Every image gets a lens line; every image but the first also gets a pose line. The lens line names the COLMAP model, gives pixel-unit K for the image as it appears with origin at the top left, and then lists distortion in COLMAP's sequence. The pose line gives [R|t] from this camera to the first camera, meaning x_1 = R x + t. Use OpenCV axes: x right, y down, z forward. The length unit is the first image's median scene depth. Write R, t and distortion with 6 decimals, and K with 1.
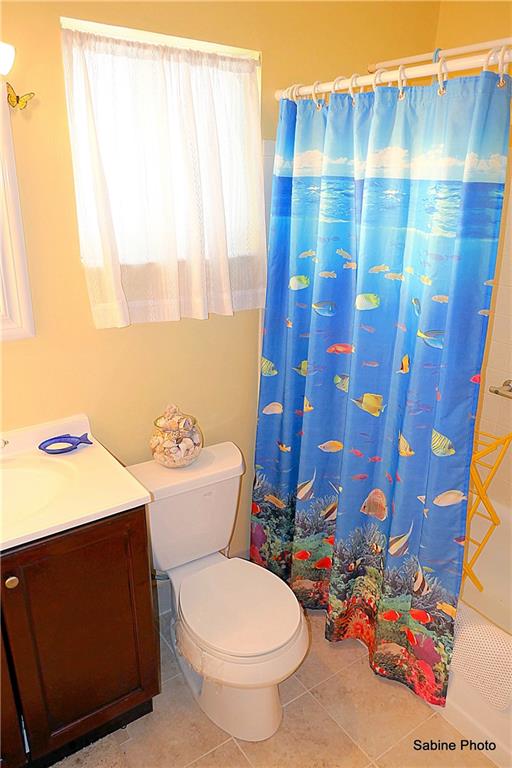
lens RADIAL K [[560.0, 0, 253.6], [0, 560.0, 387.2], [0, 0, 1]] dist [-0.014249, 0.006325]
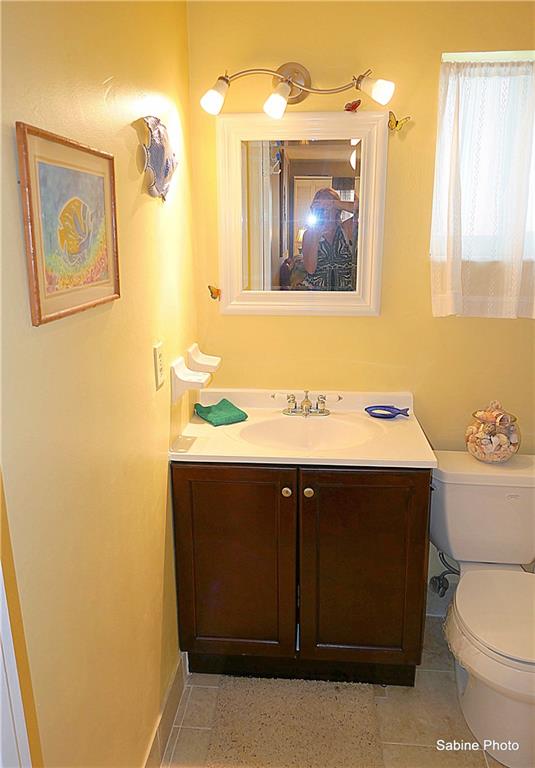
lens RADIAL K [[613.2, 0, 269.6], [0, 613.2, 381.6], [0, 0, 1]] dist [0.002401, -0.001778]
pose [[0.758334, 0.145283, -0.635471, 0.264845], [-0.208705, 0.977645, -0.025544, 0.120262], [0.617553, 0.151997, 0.771702, -0.127457]]
